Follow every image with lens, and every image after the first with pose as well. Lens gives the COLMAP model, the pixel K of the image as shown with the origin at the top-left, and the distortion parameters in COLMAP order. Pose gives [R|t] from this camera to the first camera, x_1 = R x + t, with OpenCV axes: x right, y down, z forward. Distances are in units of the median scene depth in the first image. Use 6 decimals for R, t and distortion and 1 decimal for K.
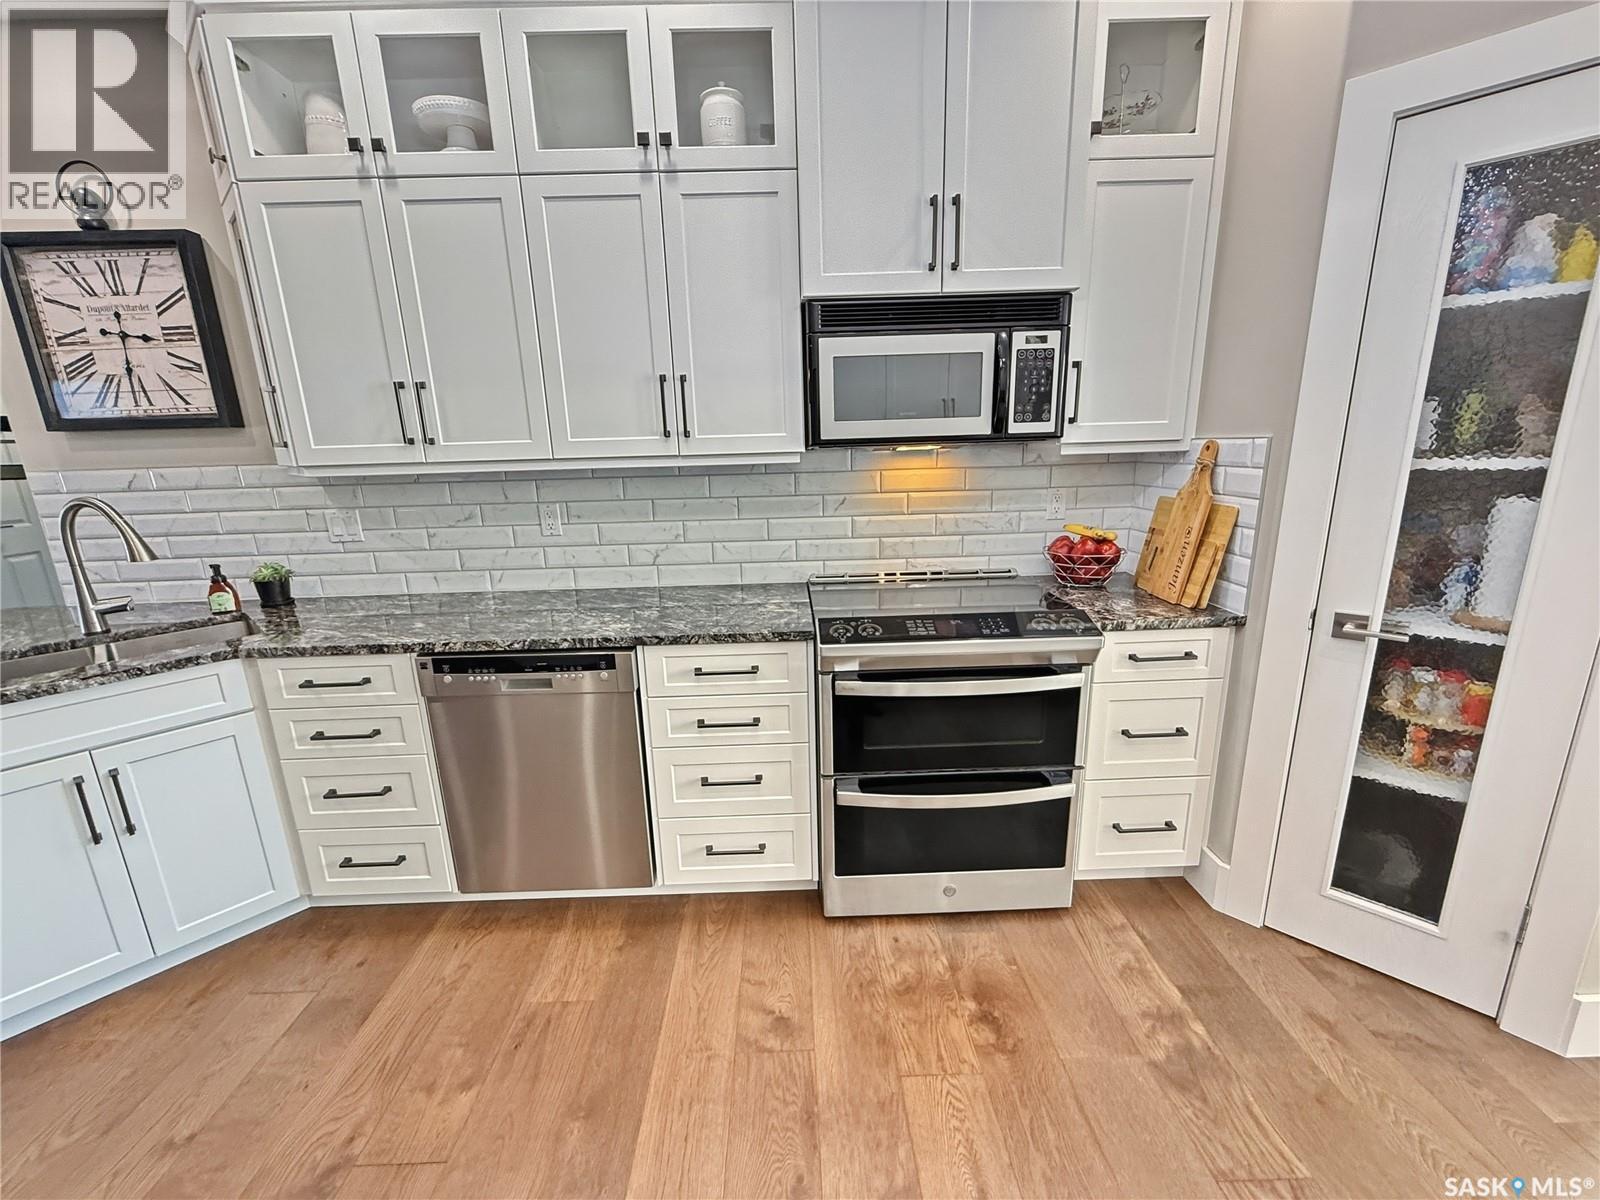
lens RADIAL K [[632.8, 0, 800.0], [0, 632.8, 600.0], [0, 0, 1]] dist [-0.003227, -0.000207]
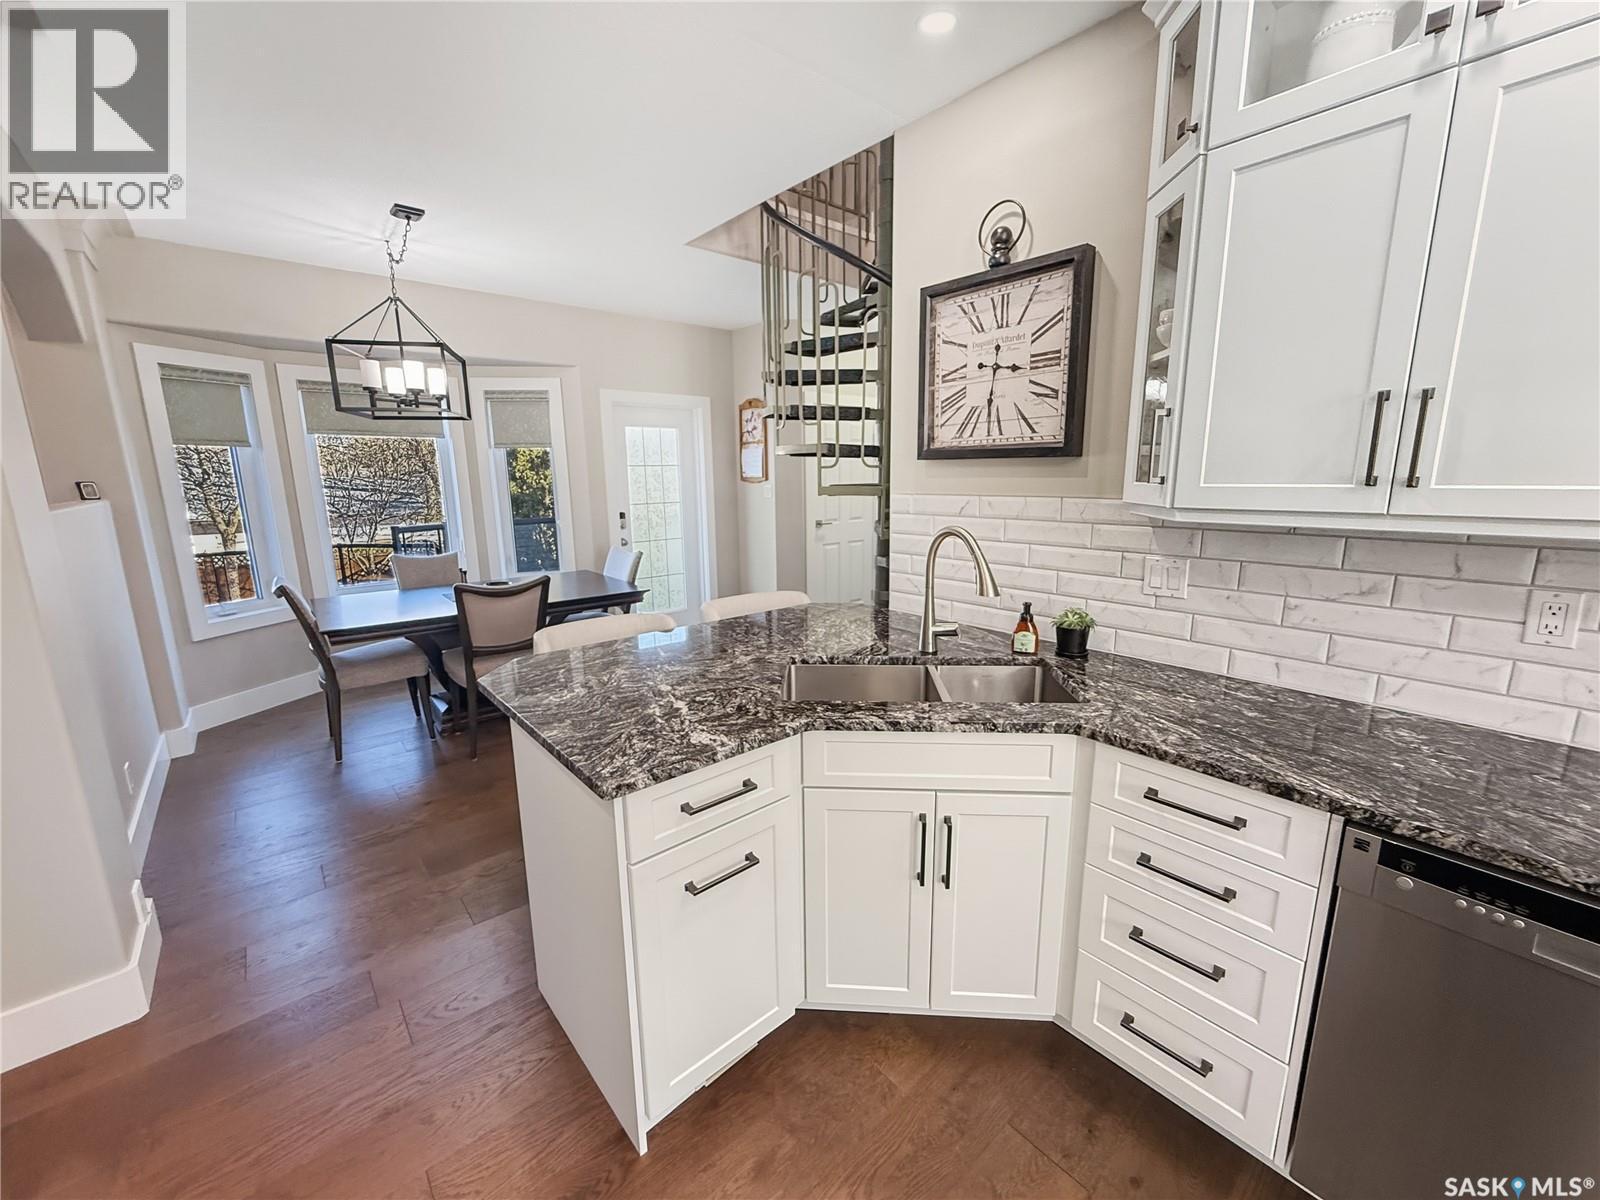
lens RADIAL K [[632.8, 0, 800.0], [0, 632.8, 600.0], [0, 0, 1]] dist [-0.003227, -0.000207]
pose [[0.631802, 0.171811, -0.755849, -0.446652], [-0.189992, 0.979705, 0.063884, -0.056984], [0.751485, 0.103243, 0.651622, 0.135861]]
